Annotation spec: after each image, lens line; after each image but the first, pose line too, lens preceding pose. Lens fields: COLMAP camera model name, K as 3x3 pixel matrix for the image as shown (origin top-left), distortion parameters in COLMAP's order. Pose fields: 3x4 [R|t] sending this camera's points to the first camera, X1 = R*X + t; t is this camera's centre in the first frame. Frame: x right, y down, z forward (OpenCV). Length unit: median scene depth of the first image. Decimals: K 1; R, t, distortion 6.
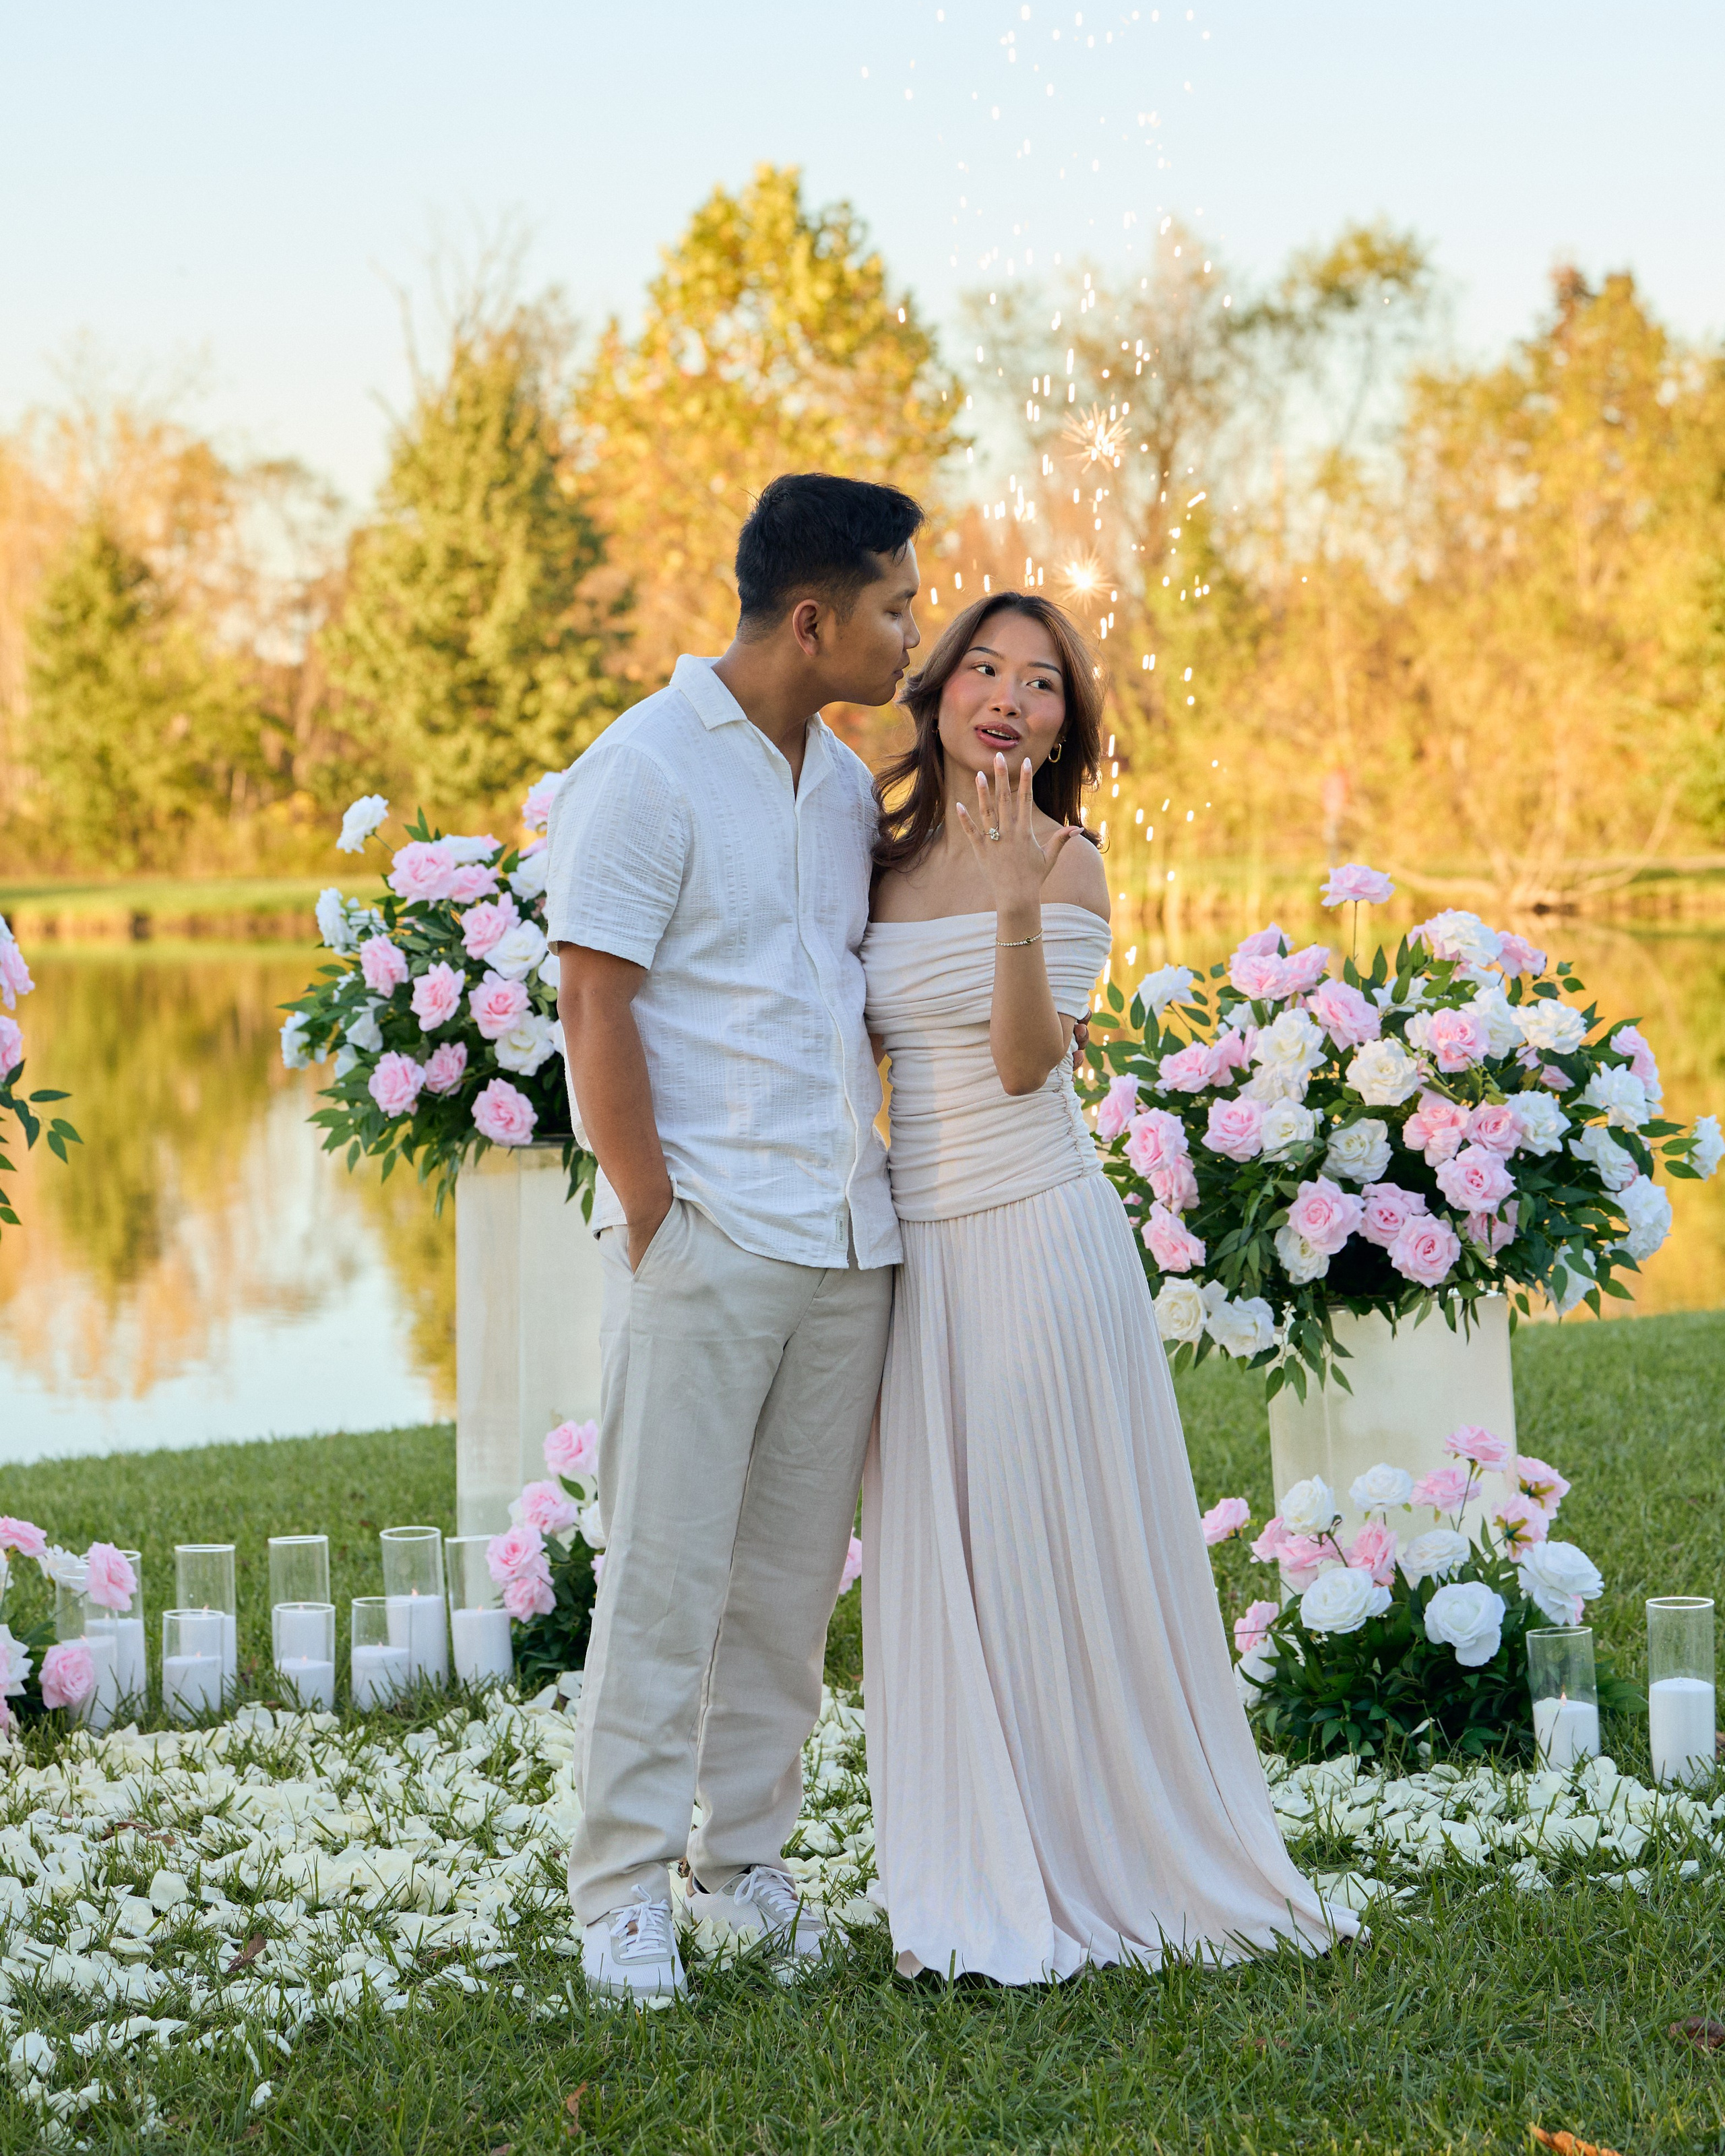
lens RADIAL K [[6636.7, 0, 872.3], [0, 6636.7, 1083.4], [0, 0, 1]] dist [-0.143335, 0.000000]
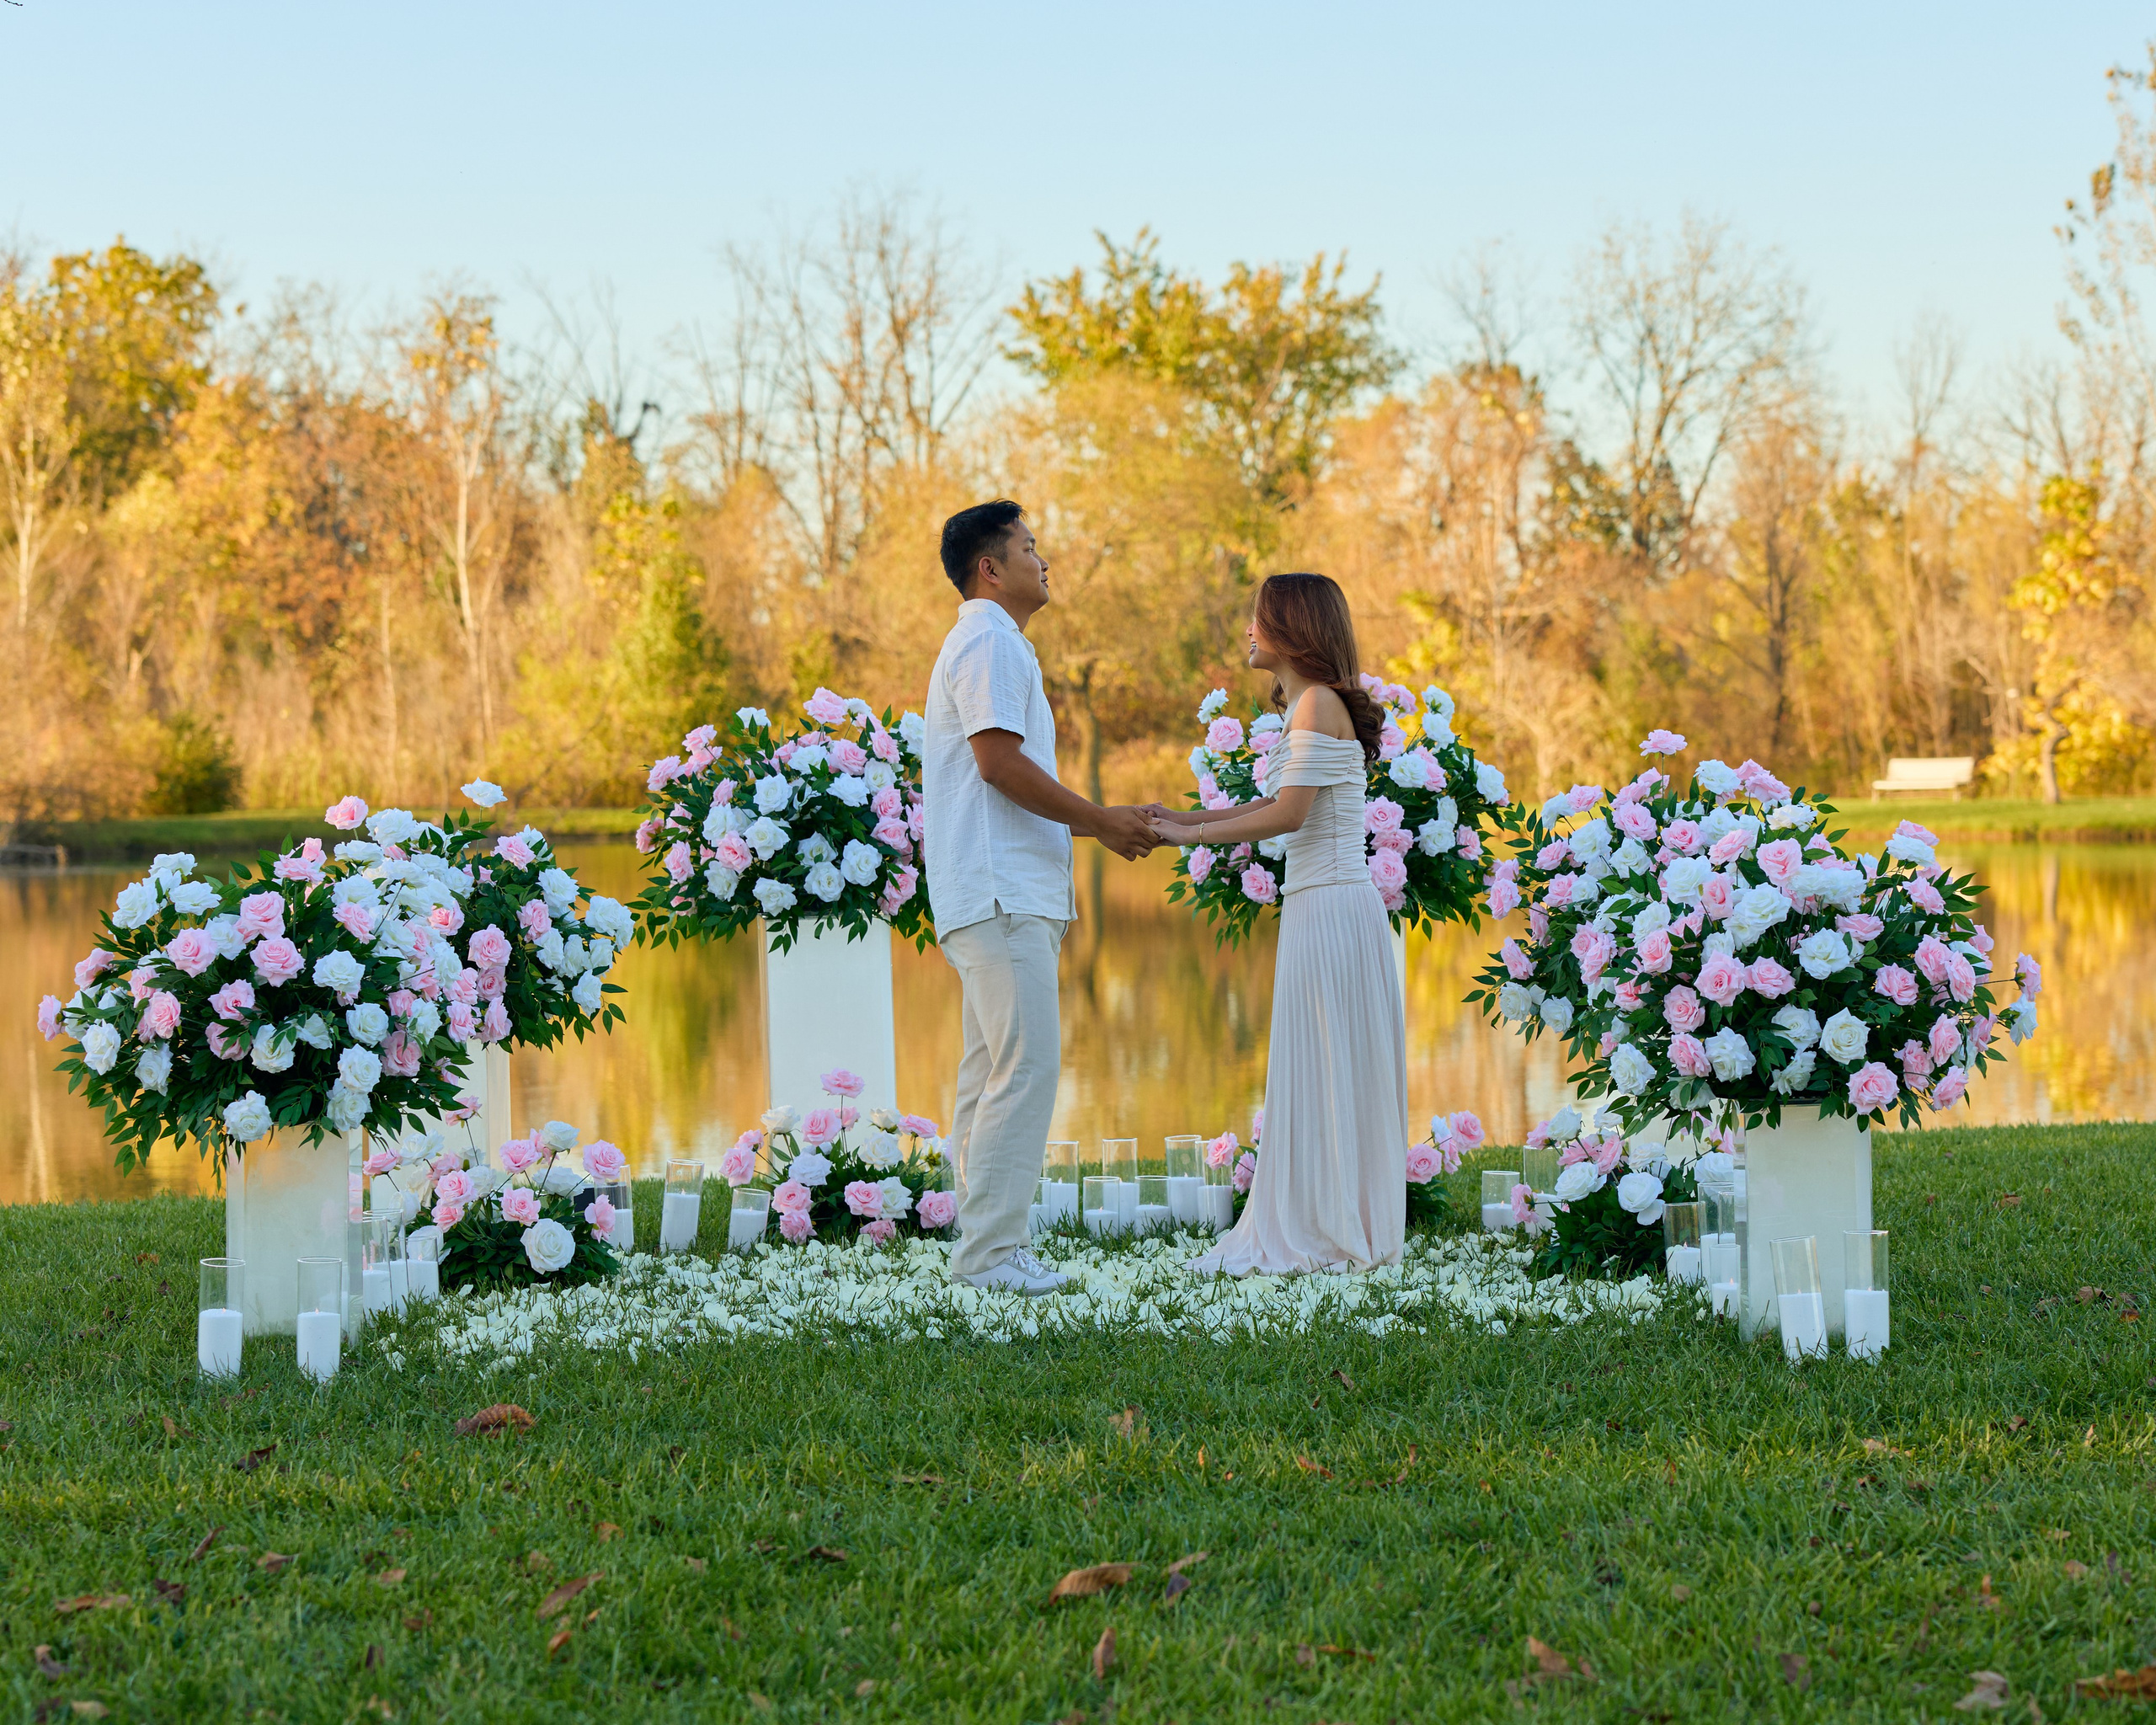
lens RADIAL K [[6265.0, 0, 1089.2], [0, 6265.0, 866.5], [0, 0, 1]] dist [0.008095, 0.000000]
pose [[0.908716, 0.015197, -0.417139, 0.557945], [-0.024353, 0.999565, -0.016635, 0.027444], [0.416705, 0.025275, 0.908690, -0.415275]]
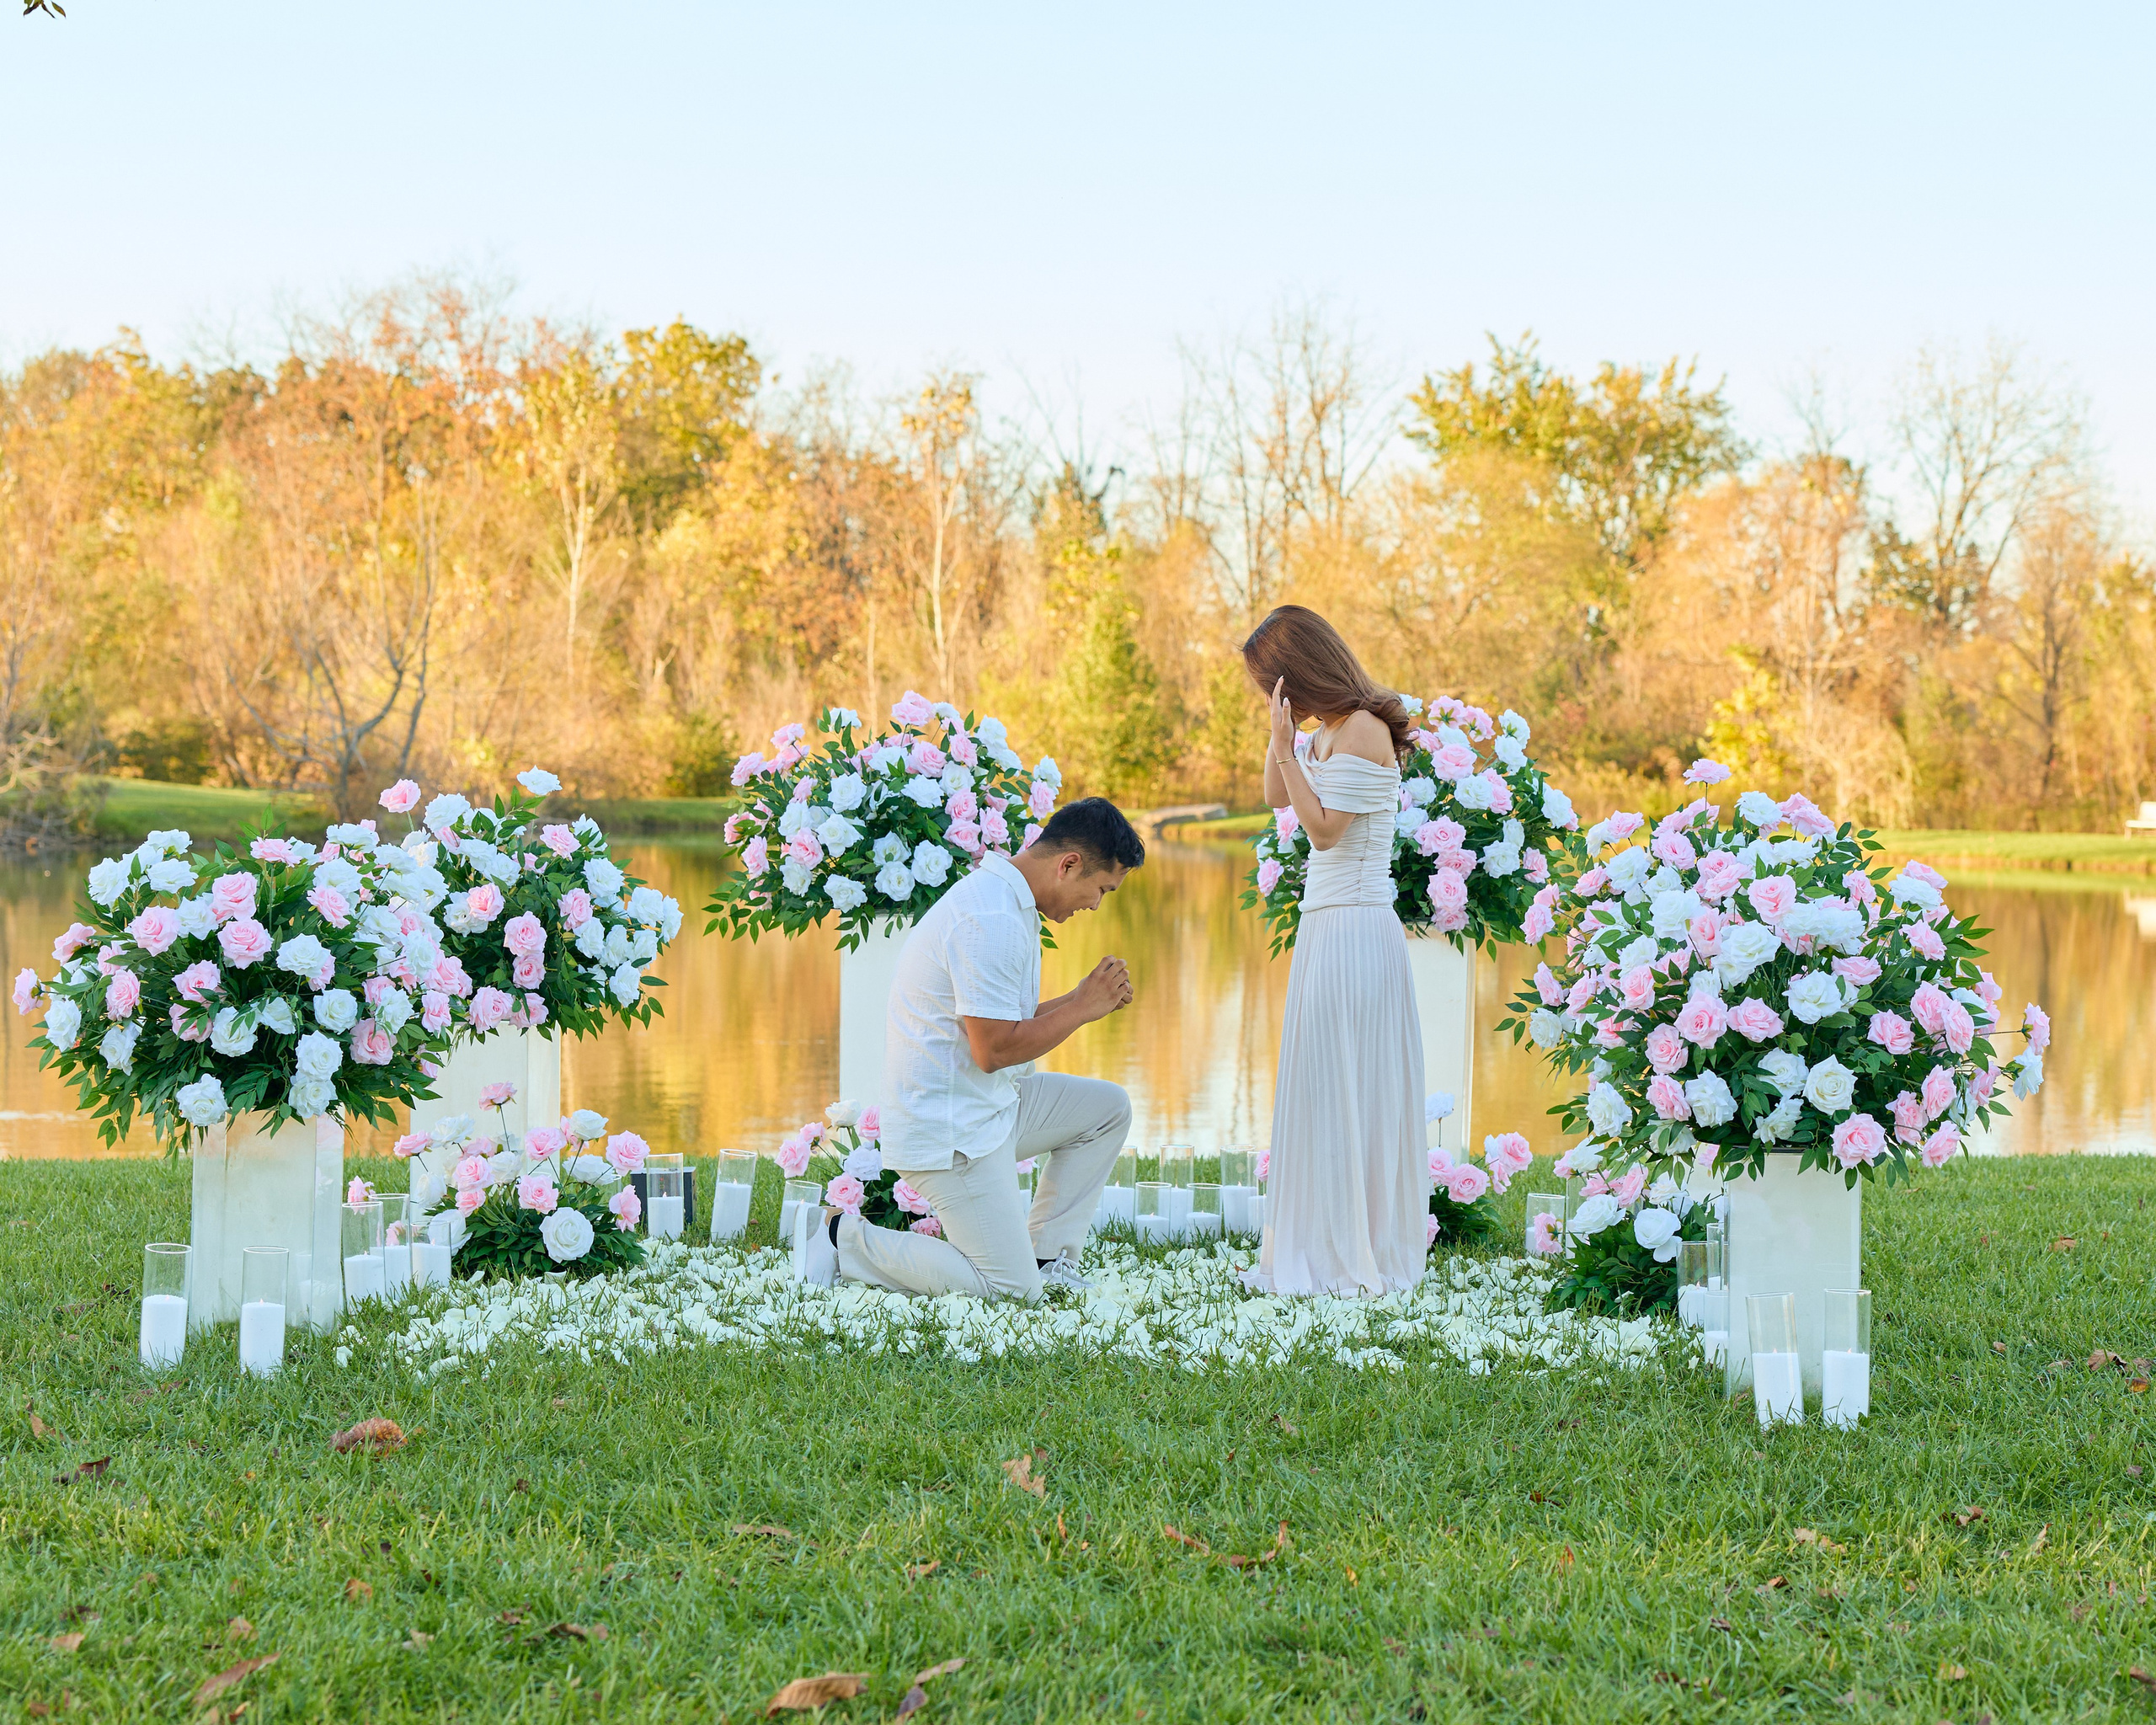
lens RADIAL K [[5146.3, 0, 1130.0], [0, 5146.3, 760.3], [0, 0, 1]] dist [0.009698, 0.000000]
pose [[0.874267, 0.038263, -0.483936, 0.528299], [-0.061863, 0.997543, -0.032887, 0.015624], [0.481488, 0.058690, 0.874485, -0.136799]]
